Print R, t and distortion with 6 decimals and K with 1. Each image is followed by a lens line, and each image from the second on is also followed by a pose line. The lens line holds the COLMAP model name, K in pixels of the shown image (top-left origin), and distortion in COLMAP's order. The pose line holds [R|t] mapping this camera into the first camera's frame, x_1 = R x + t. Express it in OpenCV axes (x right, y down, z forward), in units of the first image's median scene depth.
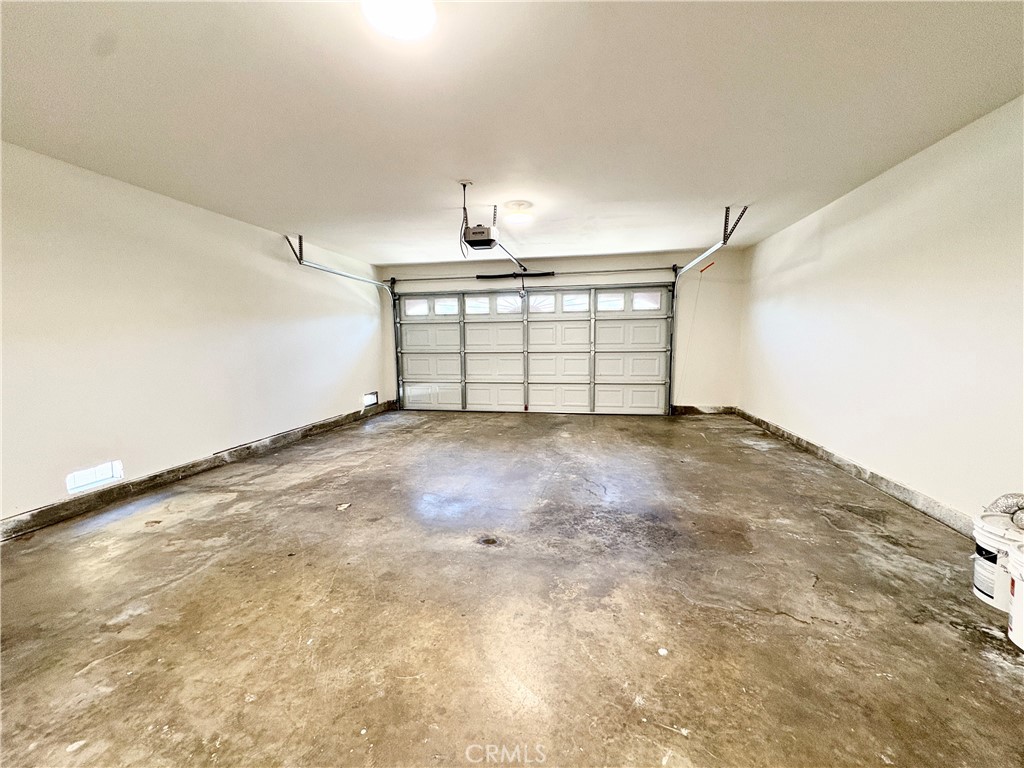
lens RADIAL K [[406.6, 0, 526.7], [0, 406.6, 383.8], [0, 0, 1]] dist [0.011347, -0.000142]
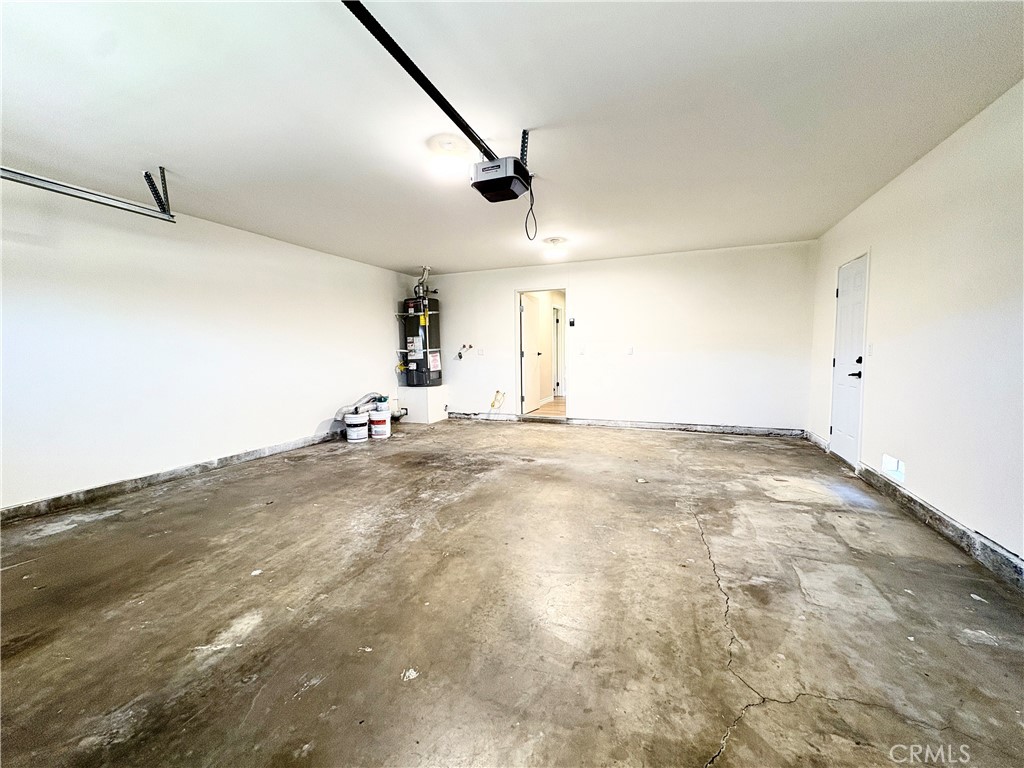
lens RADIAL K [[406.6, 0, 526.7], [0, 406.6, 383.8], [0, 0, 1]] dist [0.011347, -0.000142]
pose [[-0.980107, 0.008483, 0.198286, -0.302522], [0.046041, 0.981549, 0.185586, -0.182414], [-0.193053, 0.191024, -0.962414, 1.824132]]
